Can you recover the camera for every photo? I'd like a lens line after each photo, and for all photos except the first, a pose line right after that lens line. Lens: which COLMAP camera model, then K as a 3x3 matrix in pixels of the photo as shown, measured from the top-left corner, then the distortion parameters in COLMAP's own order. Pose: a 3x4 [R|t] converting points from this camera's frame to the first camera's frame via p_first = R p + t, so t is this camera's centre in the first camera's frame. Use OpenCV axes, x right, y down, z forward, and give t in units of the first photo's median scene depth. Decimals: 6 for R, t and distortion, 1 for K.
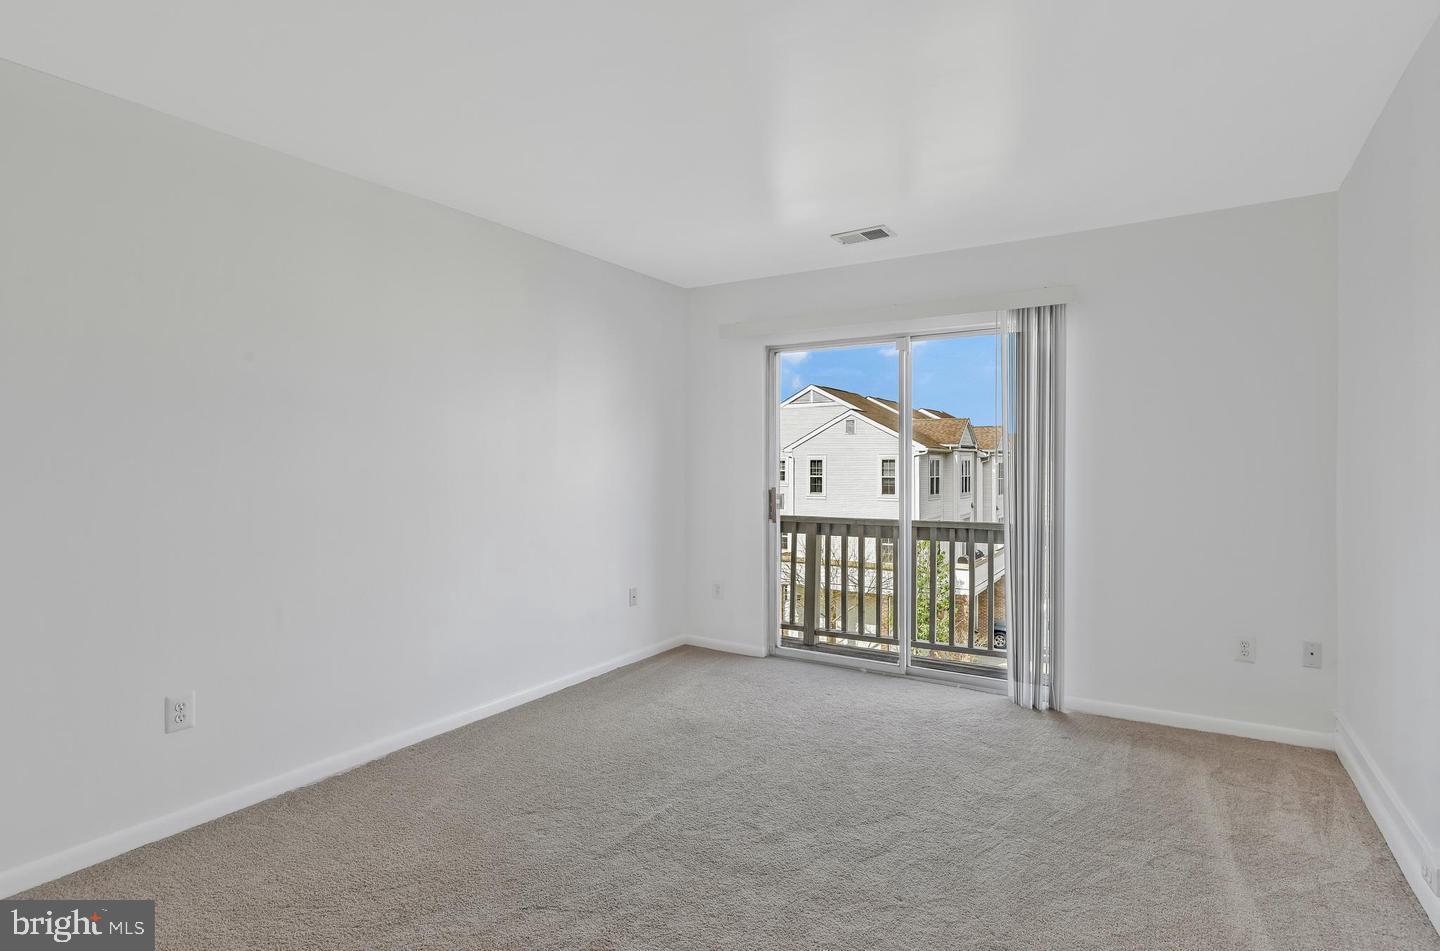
lens RADIAL K [[715.0, 0, 733.0], [0, 715.0, 460.2], [0, 0, 1]] dist [0.002797, -0.000802]
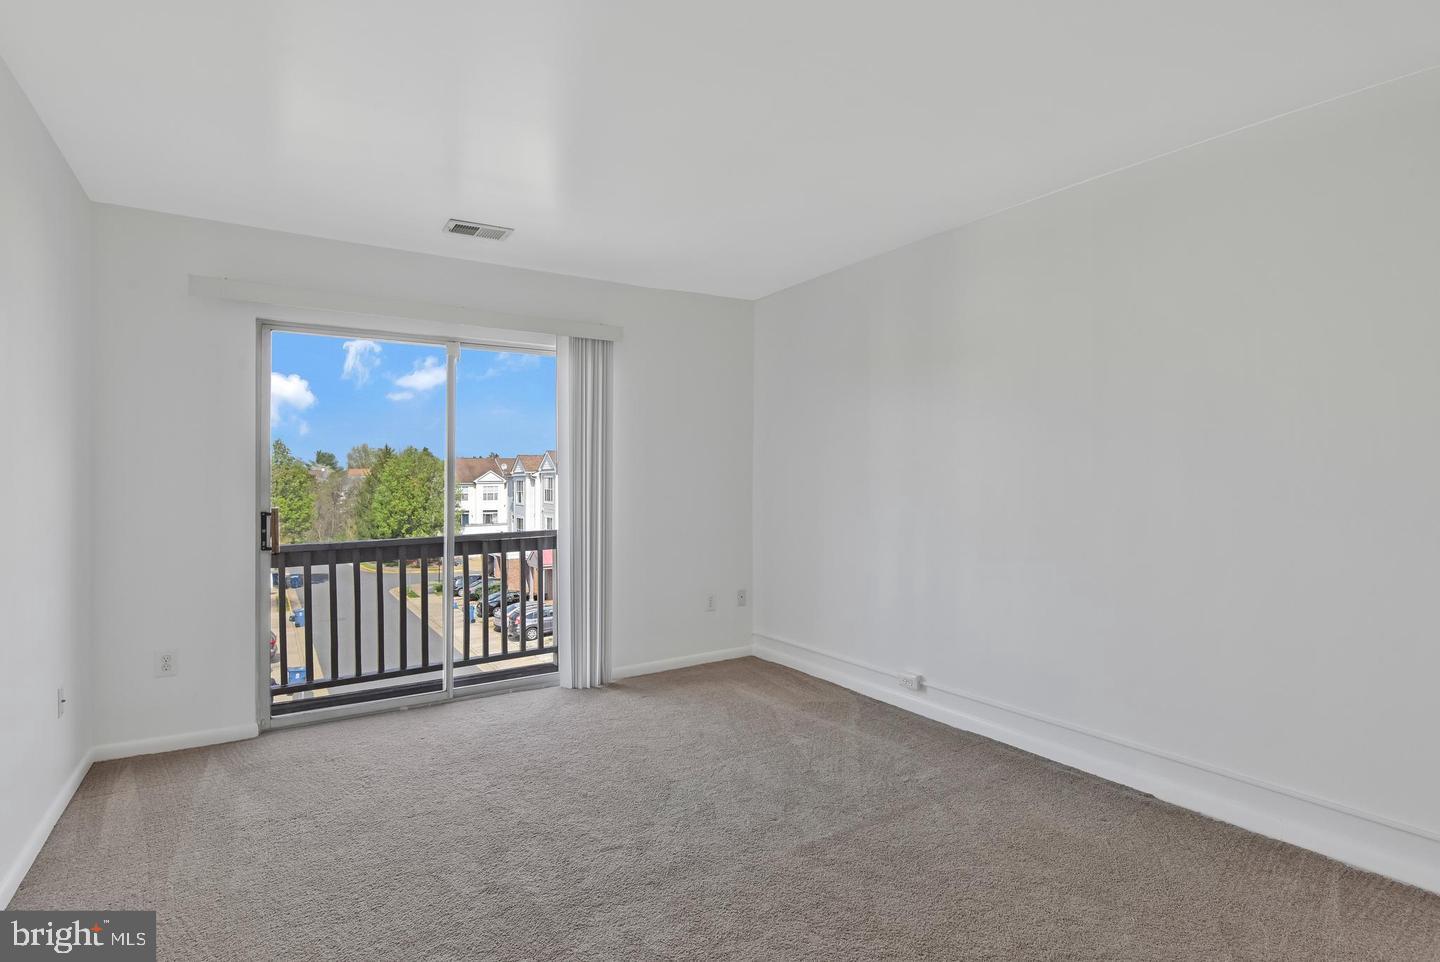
lens RADIAL K [[715.0, 0, 735.7], [0, 715.0, 489.7], [0, 0, 1]] dist [0.002797, -0.000802]
pose [[0.440757, -0.020988, 0.897381, -0.443897], [0.001557, 0.999743, 0.022618, 0.001373], [-0.897625, -0.008572, 0.440677, 0.246190]]
